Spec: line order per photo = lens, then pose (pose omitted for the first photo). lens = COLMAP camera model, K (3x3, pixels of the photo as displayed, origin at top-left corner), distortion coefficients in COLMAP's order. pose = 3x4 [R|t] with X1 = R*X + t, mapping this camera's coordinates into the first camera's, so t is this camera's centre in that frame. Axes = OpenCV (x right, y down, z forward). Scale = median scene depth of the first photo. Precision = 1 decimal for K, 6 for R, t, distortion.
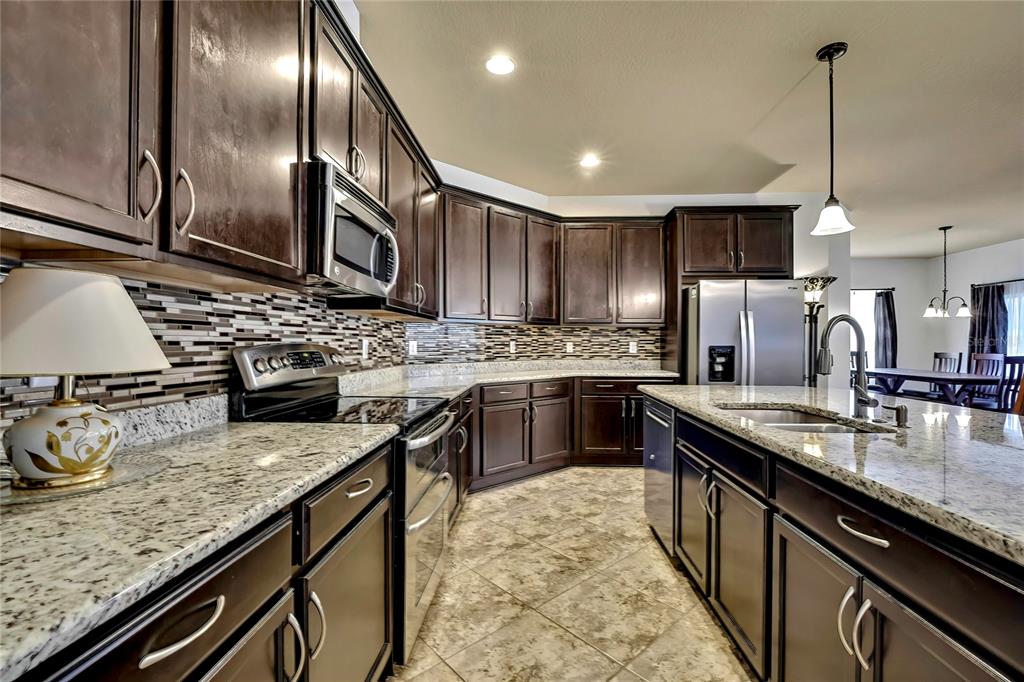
lens RADIAL K [[438.9, 0, 503.2], [0, 438.9, 342.8], [0, 0, 1]] dist [-0.013647, 0.001777]
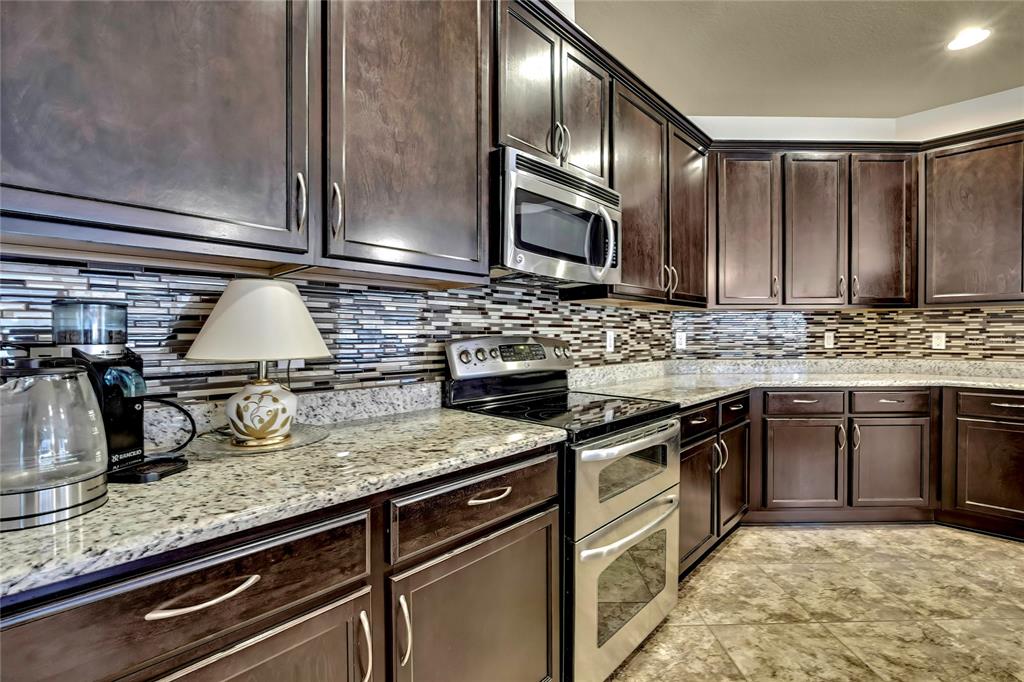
lens RADIAL K [[438.9, 0, 511.8], [0, 438.9, 340.1], [0, 0, 1]] dist [-0.013647, 0.001777]
pose [[0.763323, 0.002535, -0.646012, 0.140928], [0.004607, 0.999946, 0.009367, 0.001257], [0.646001, -0.010126, 0.763270, 0.166212]]
